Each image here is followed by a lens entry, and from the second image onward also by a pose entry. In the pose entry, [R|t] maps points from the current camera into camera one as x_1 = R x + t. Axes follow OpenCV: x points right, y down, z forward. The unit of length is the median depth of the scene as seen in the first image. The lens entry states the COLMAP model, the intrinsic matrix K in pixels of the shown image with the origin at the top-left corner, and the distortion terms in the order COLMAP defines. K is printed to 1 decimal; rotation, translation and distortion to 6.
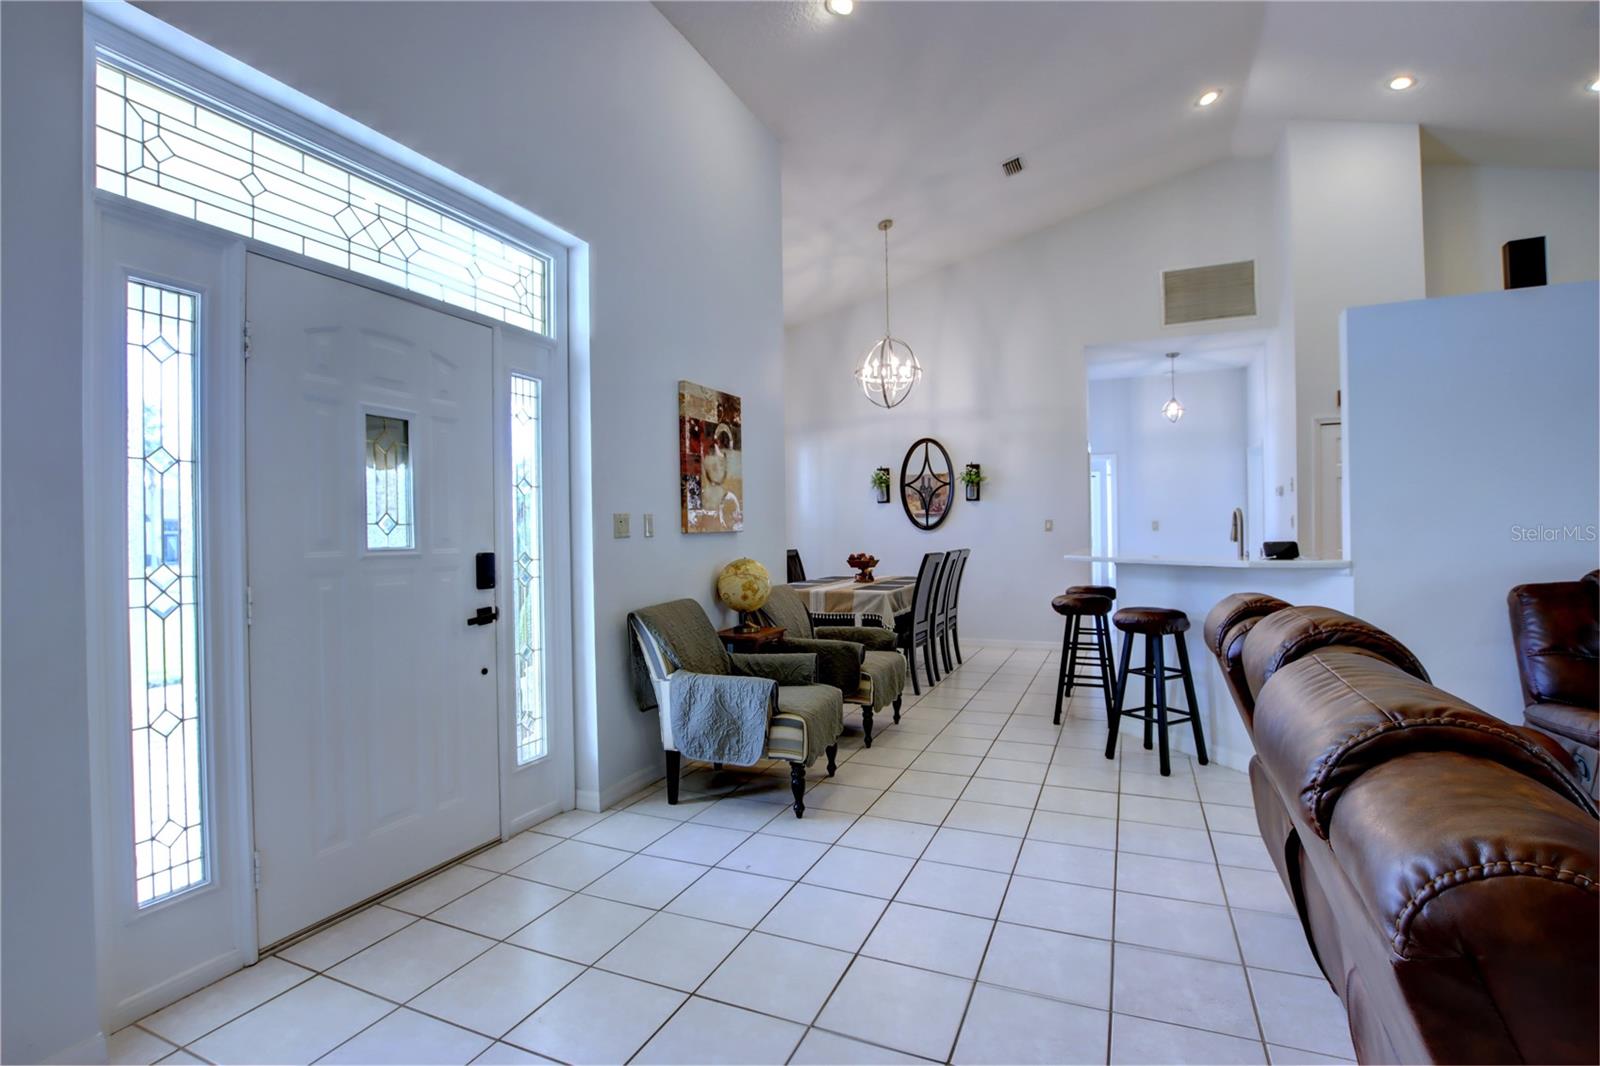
lens RADIAL K [[751.8, 0, 816.2], [0, 751.8, 543.1], [0, 0, 1]] dist [-0.036569, 0.004592]
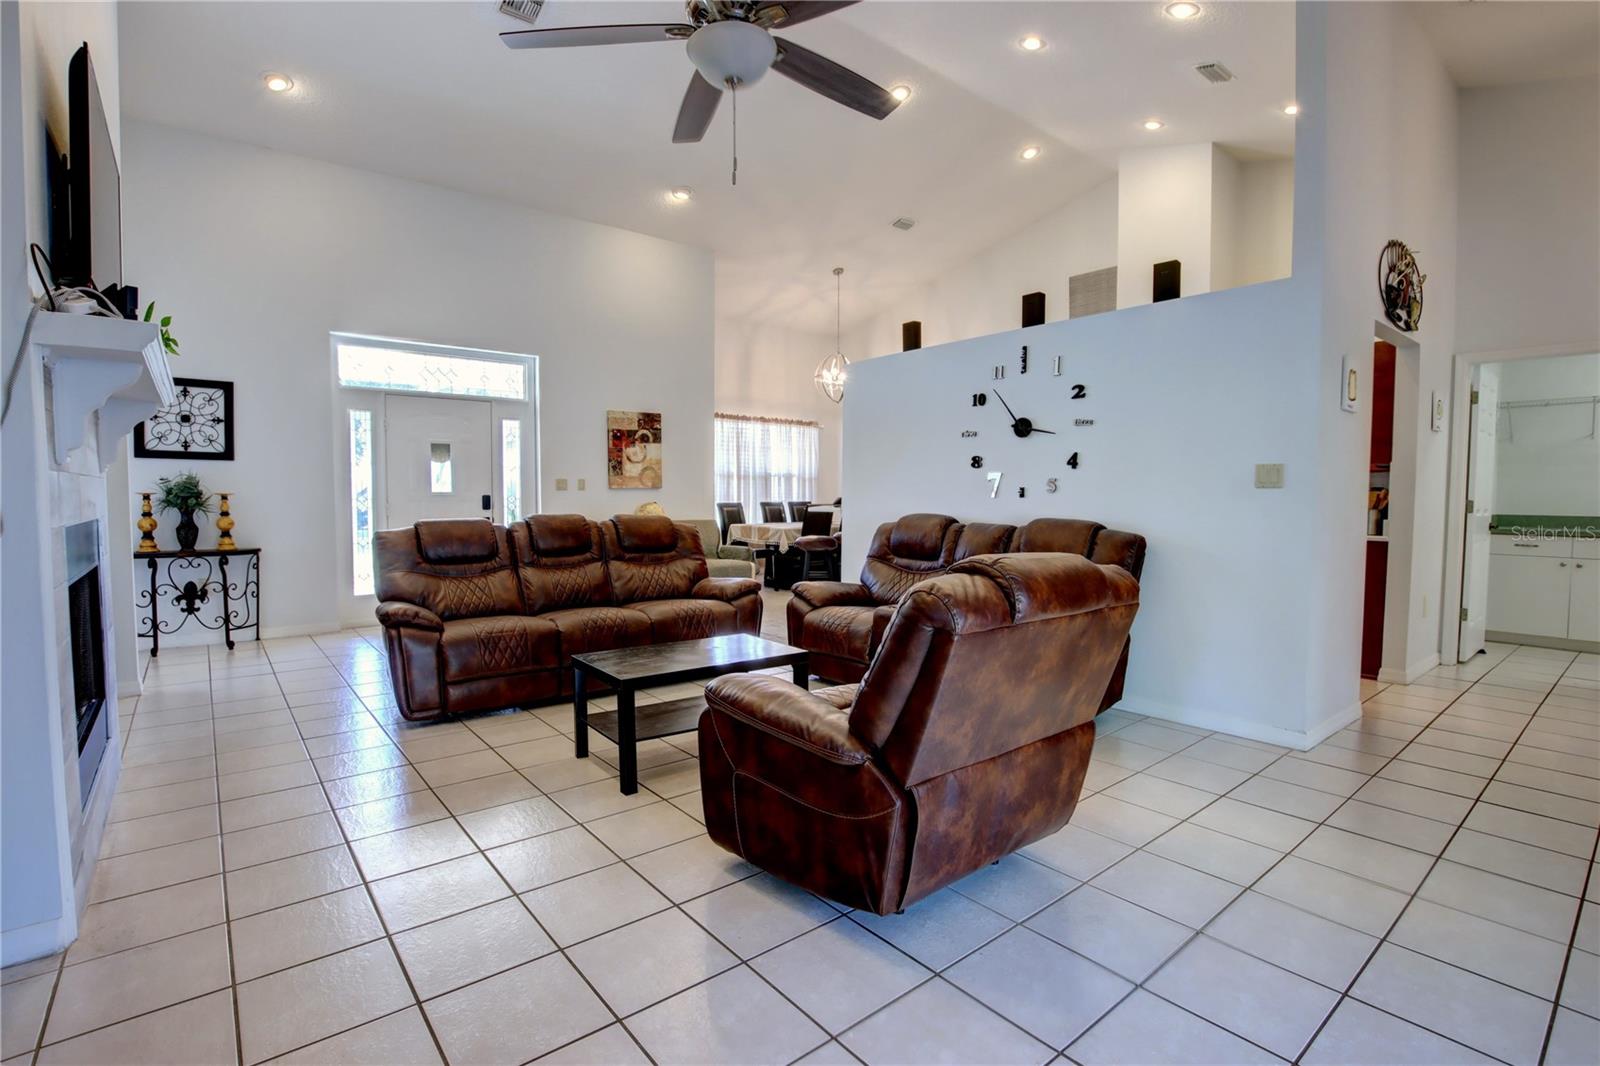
lens RADIAL K [[751.8, 0, 796.8], [0, 751.8, 540.1], [0, 0, 1]] dist [-0.036569, 0.004592]
pose [[0.882994, 0.049243, -0.466794, 1.102068], [-0.022886, 0.997816, 0.061970, -0.009797], [0.468826, -0.044036, 0.882192, -0.476694]]
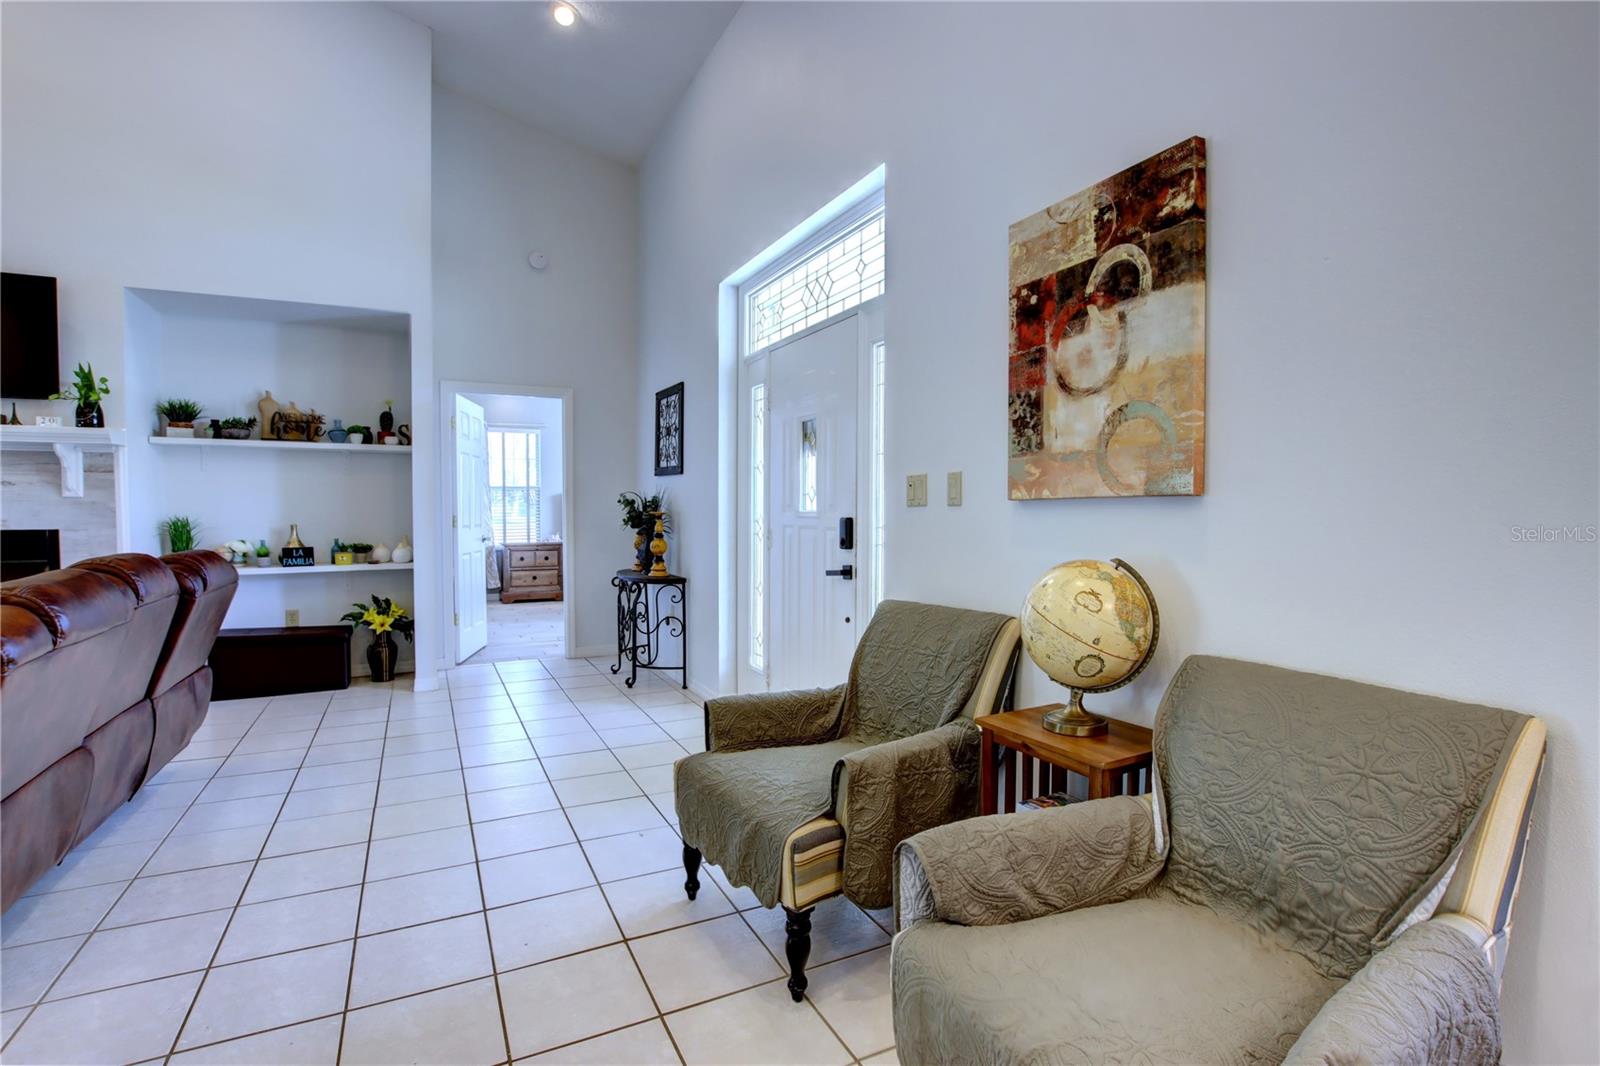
lens RADIAL K [[751.8, 0, 800.0], [0, 751.8, 540.6], [0, 0, 1]] dist [-0.036569, 0.004592]
pose [[-0.646359, 0.048600, -0.761484, 0.332691], [0.002062, 0.998077, 0.061950, -0.016293], [0.763031, 0.038472, -0.645216, 1.154571]]
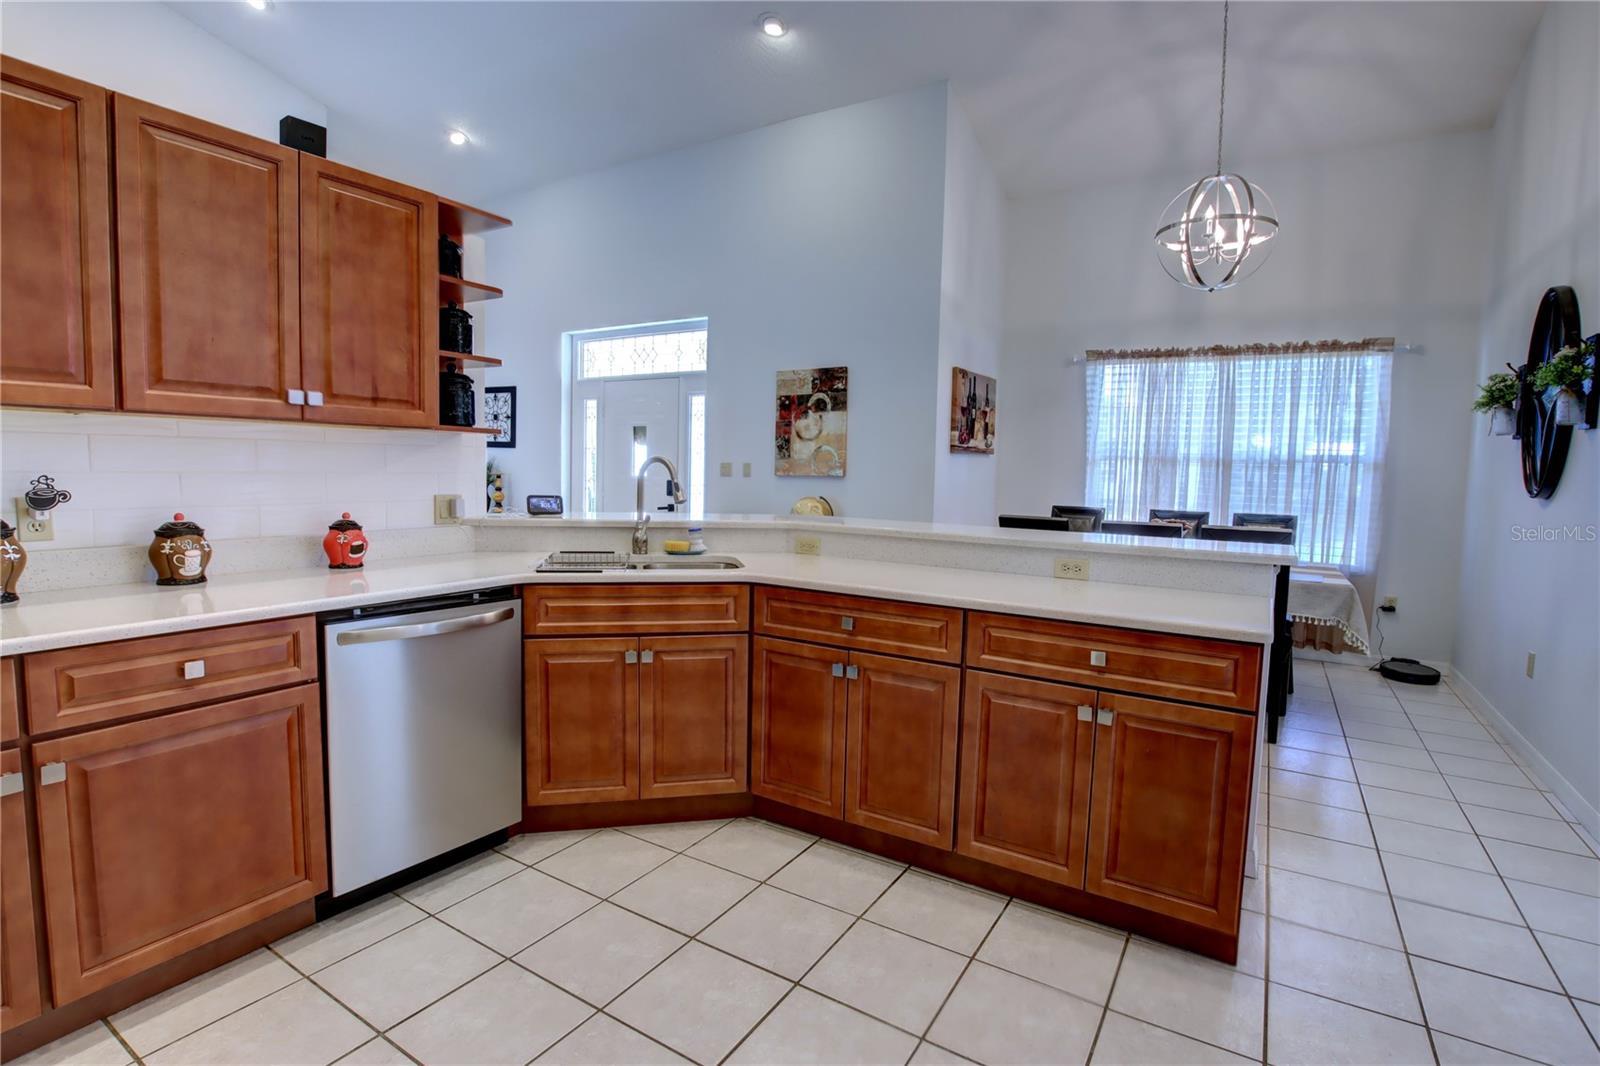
lens RADIAL K [[751.8, 0, 808.8], [0, 751.8, 541.3], [0, 0, 1]] dist [-0.036569, 0.004592]
pose [[-0.147599, 0.106318, -0.983316, 1.202279], [-0.031835, 0.993180, 0.112163, -0.048588], [0.988535, 0.047859, -0.143207, 1.192631]]
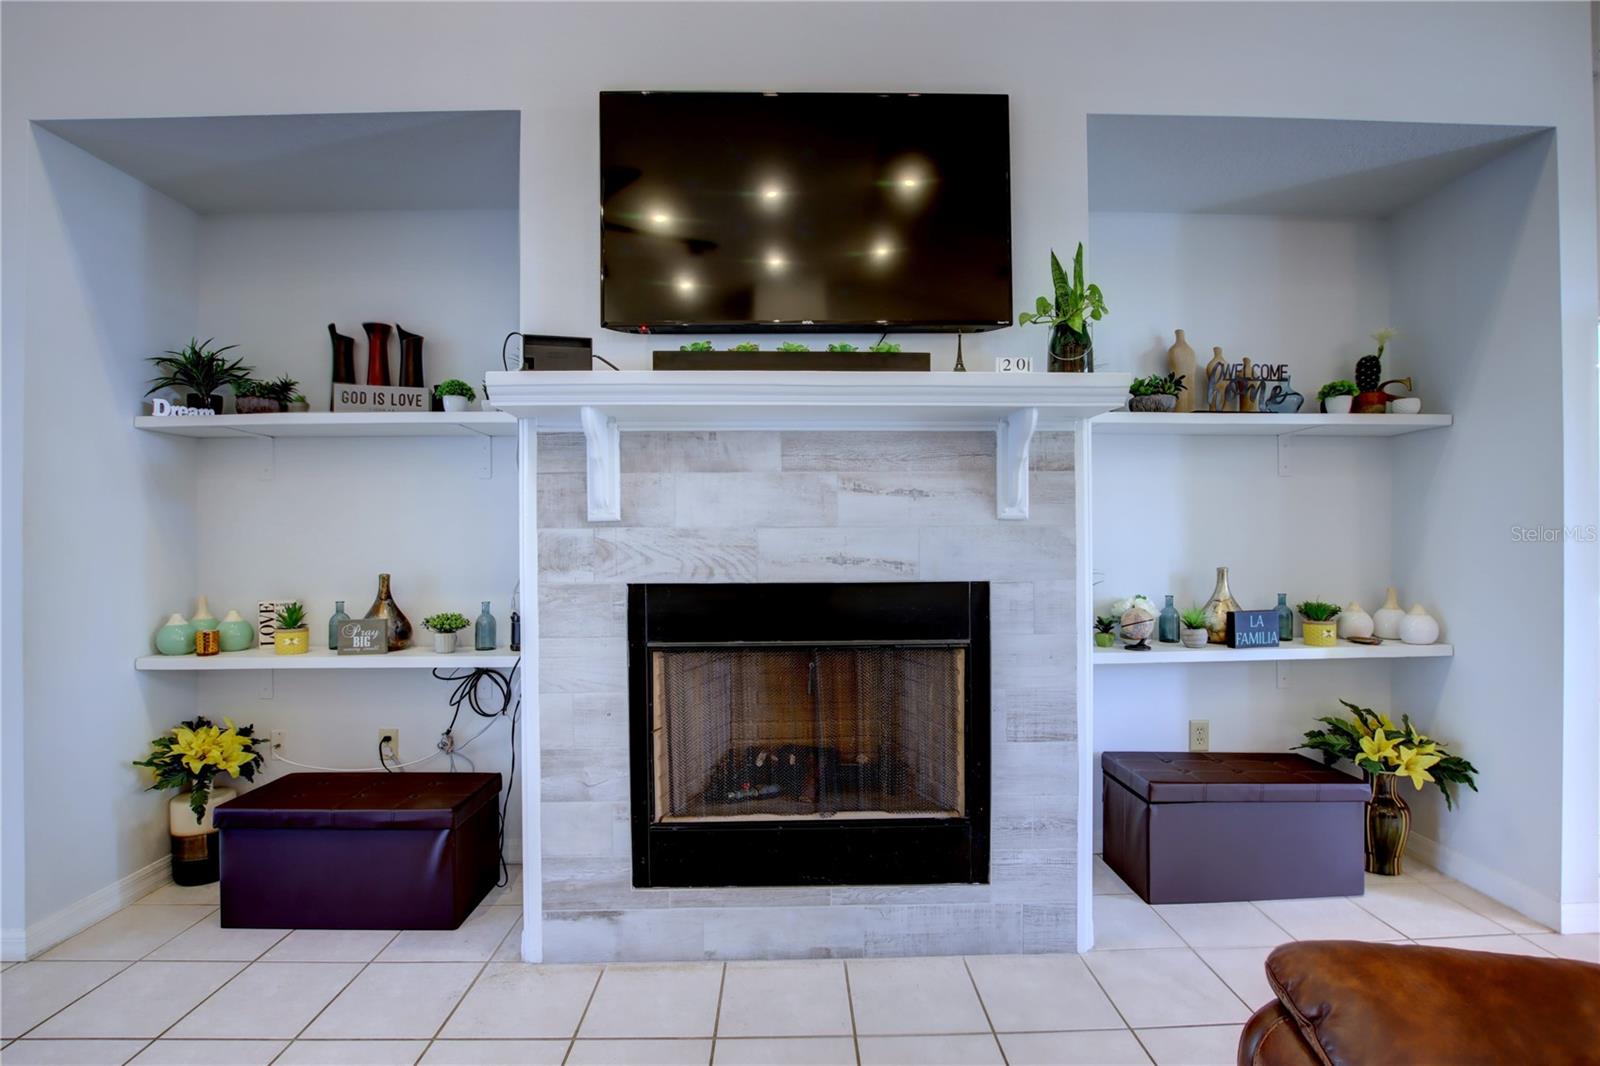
lens RADIAL K [[751.8, 0, 789.1], [0, 751.8, 540.1], [0, 0, 1]] dist [-0.036569, 0.004592]
pose [[-0.922031, 0.023779, -0.386384, 0.551565], [0.018292, 0.999673, 0.017872, -0.013239], [0.386682, 0.009411, -0.922165, 0.239217]]
